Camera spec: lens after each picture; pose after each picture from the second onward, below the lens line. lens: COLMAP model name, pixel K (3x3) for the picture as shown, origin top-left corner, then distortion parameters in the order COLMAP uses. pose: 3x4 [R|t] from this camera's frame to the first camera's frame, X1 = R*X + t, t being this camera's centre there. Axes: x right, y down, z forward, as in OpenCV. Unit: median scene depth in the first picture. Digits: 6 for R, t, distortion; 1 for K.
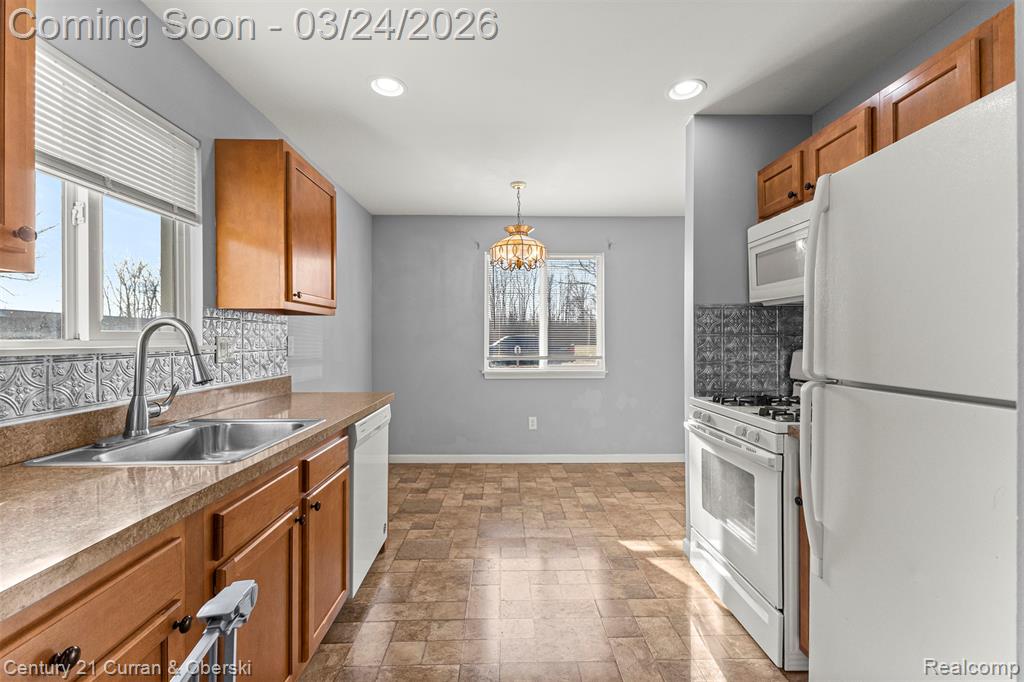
lens RADIAL K [[437.0, 0, 512.0], [0, 437.0, 341.0], [0, 0, 1]] dist [0.009462, -0.000026]
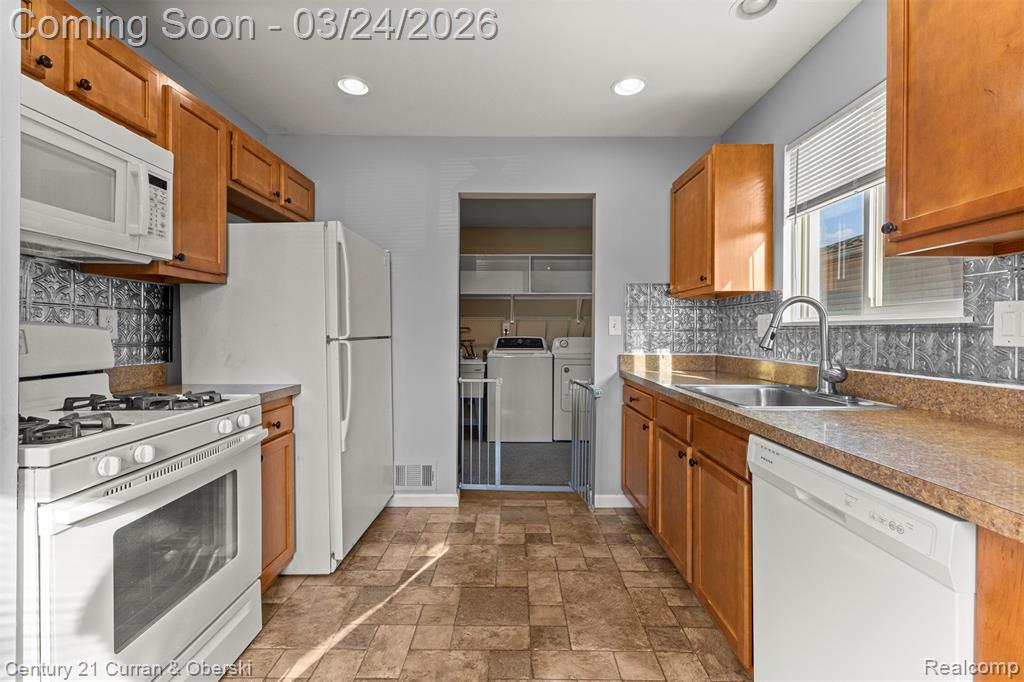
lens RADIAL K [[448.3, 0, 515.1], [0, 448.3, 347.9], [0, 0, 1]] dist [0.008073, -0.000537]
pose [[-0.999945, -0.003728, 0.009784, -0.001711], [-0.003390, 0.999404, 0.034345, 0.040803], [-0.009907, 0.034310, -0.999362, 1.981721]]
